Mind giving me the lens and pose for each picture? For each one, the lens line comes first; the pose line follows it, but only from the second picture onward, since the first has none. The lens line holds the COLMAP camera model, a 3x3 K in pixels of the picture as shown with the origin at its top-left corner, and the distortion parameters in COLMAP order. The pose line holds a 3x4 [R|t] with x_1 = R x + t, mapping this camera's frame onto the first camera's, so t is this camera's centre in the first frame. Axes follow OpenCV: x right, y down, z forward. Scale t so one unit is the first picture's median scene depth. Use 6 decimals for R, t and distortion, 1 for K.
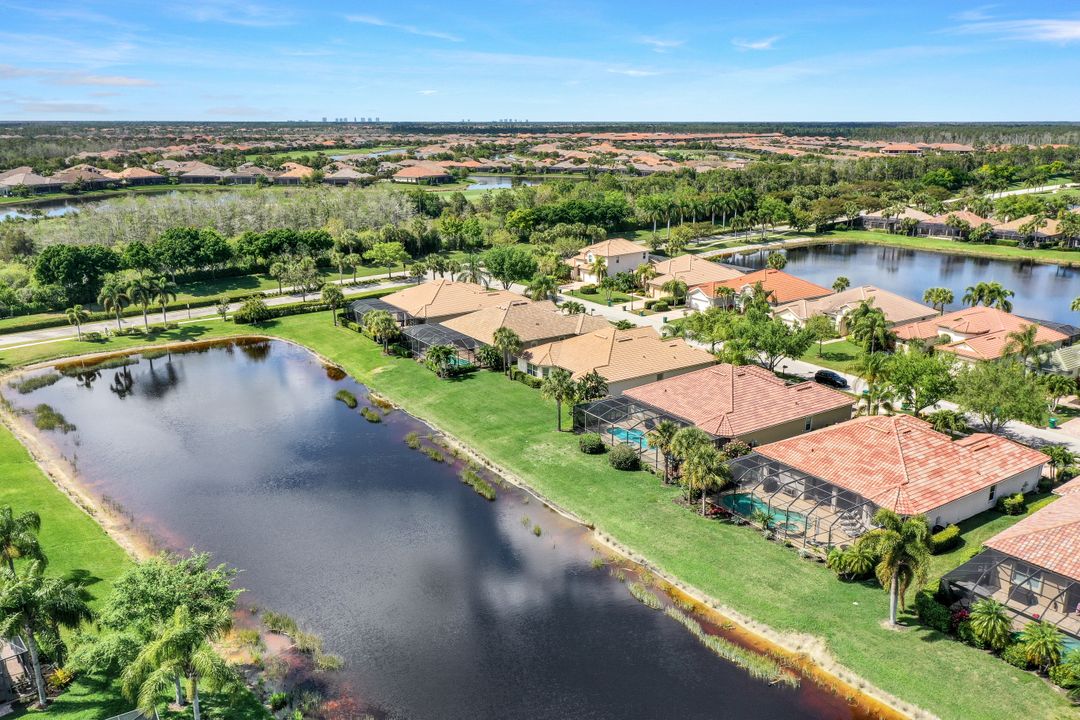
lens RADIAL K [[855.6, 0, 540.0], [0, 855.6, 360.0], [0, 0, 1]] dist [-0.005987, 0.007495]
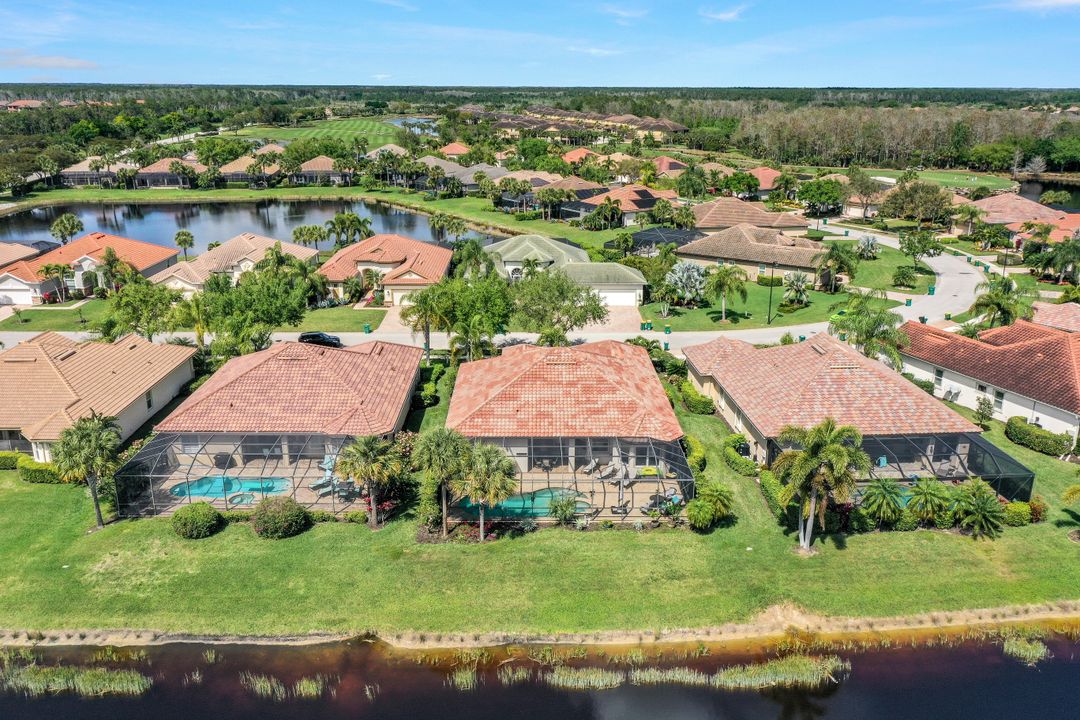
lens RADIAL K [[855.6, 0, 540.0], [0, 855.6, 360.0], [0, 0, 1]] dist [-0.005987, 0.007495]
pose [[0.545155, -0.249816, 0.800249, -0.263852], [0.215952, 0.964201, 0.153884, -0.051818], [-0.810043, 0.088925, 0.579588, 0.450047]]
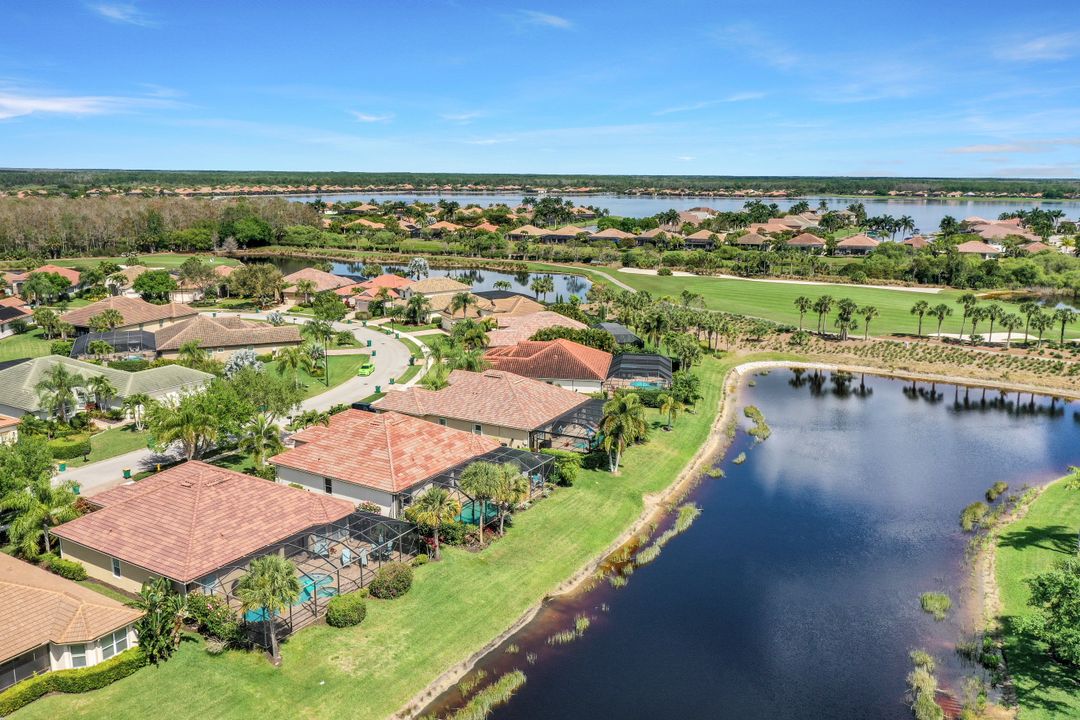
lens RADIAL K [[855.6, 0, 540.0], [0, 855.6, 360.0], [0, 0, 1]] dist [-0.005987, 0.007495]
pose [[-0.429590, -0.192428, 0.882284, -0.567240], [0.228344, 0.922132, 0.312301, -0.261738], [-0.873677, 0.335625, -0.352199, 1.046030]]
